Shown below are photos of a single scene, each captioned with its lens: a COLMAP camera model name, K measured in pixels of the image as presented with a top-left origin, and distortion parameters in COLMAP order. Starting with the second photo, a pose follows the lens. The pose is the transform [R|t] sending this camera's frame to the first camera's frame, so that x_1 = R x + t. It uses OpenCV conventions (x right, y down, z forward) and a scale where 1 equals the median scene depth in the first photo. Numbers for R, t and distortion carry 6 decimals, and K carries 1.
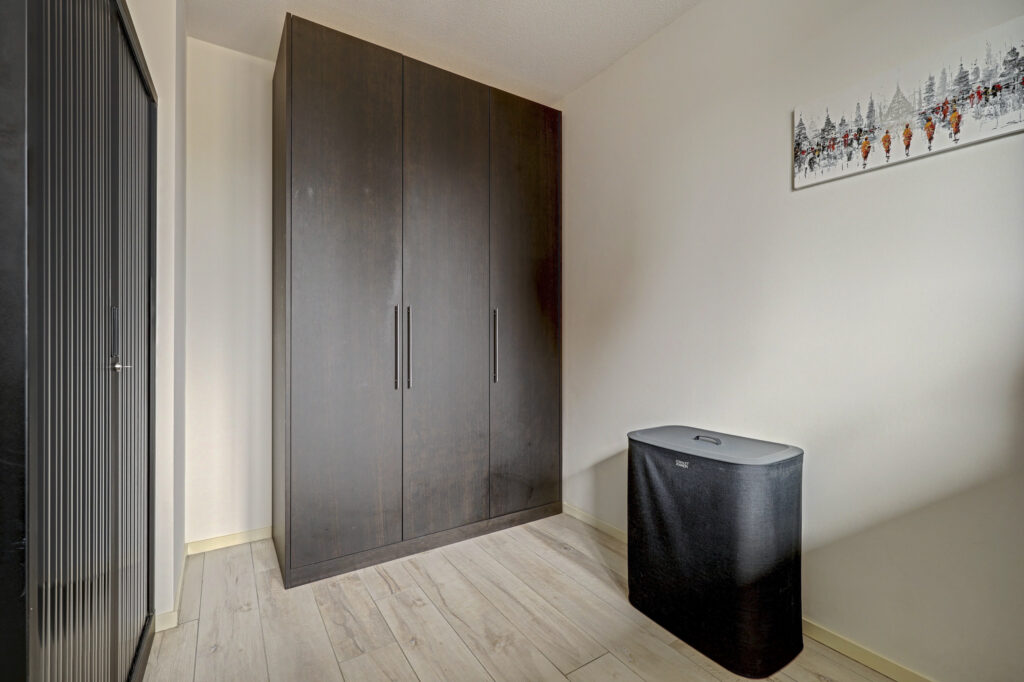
lens RADIAL K [[444.6, 0, 511.5], [0, 444.6, 336.4], [0, 0, 1]] dist [-0.002071, -0.000142]
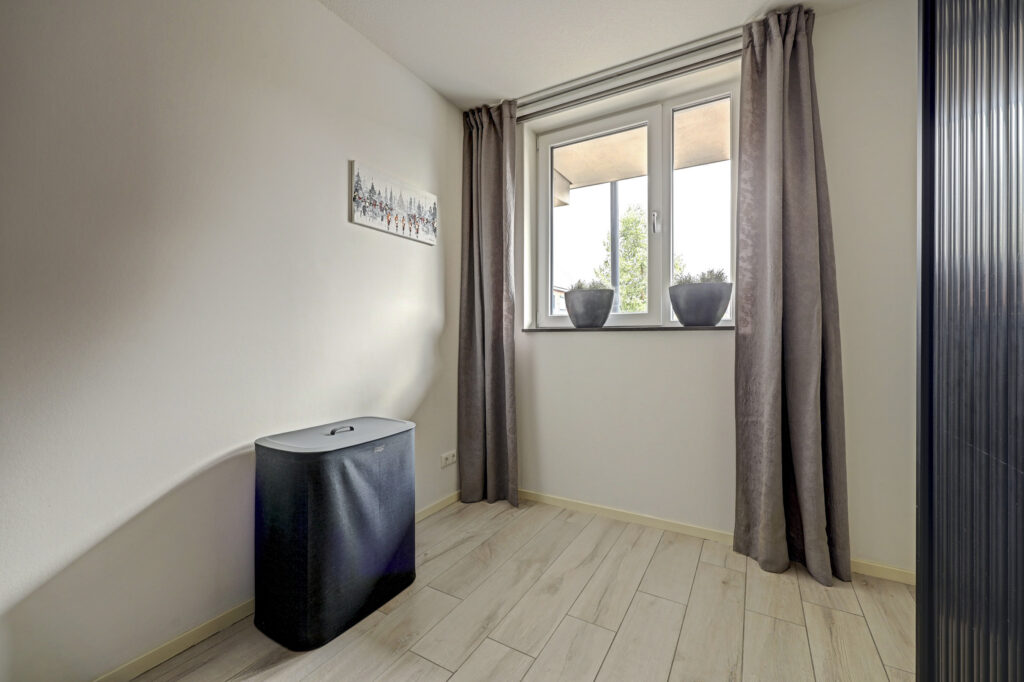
lens RADIAL K [[419.7, 0, 510.8], [0, 419.7, 342.0], [0, 0, 1]] dist [-0.001410, 0.000171]
pose [[-0.451466, -0.007313, 0.892258, -0.745213], [-0.000833, 0.999969, 0.007775, 0.012553], [-0.892288, 0.002767, -0.451459, 1.263516]]
